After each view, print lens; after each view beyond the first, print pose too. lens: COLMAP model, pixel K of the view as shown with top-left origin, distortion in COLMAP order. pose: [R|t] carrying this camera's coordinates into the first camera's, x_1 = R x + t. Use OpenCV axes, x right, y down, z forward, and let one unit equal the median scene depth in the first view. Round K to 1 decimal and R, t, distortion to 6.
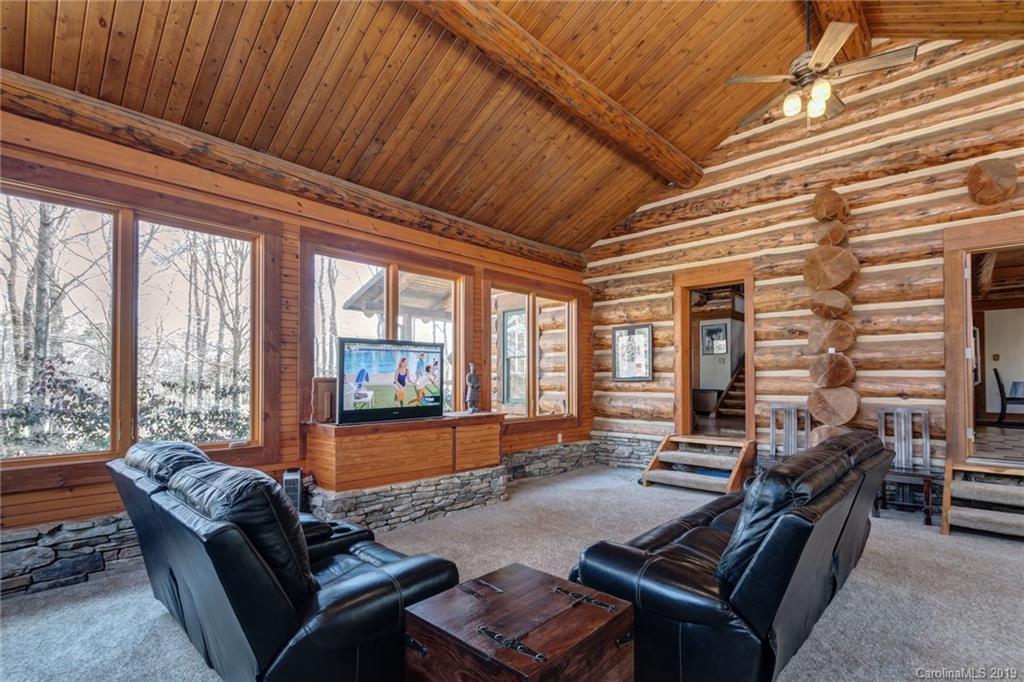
lens RADIAL K [[475.7, 0, 511.5], [0, 475.7, 374.2], [0, 0, 1]] dist [0.000639, -0.002852]
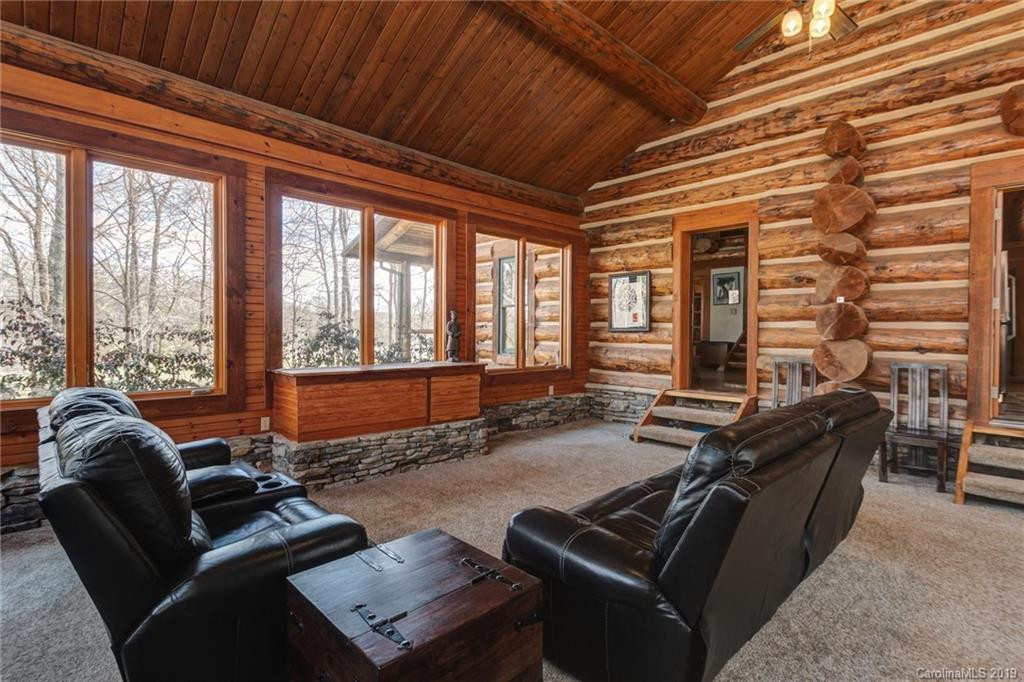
lens RADIAL K [[475.7, 0, 512.4], [0, 475.7, 336.8], [0, 0, 1]] dist [0.000639, -0.002852]
pose [[0.998469, 0.009582, -0.054484, 0.098502], [-0.008205, 0.999642, 0.025452, 0.003616], [0.054709, -0.024966, 0.998190, 0.052937]]
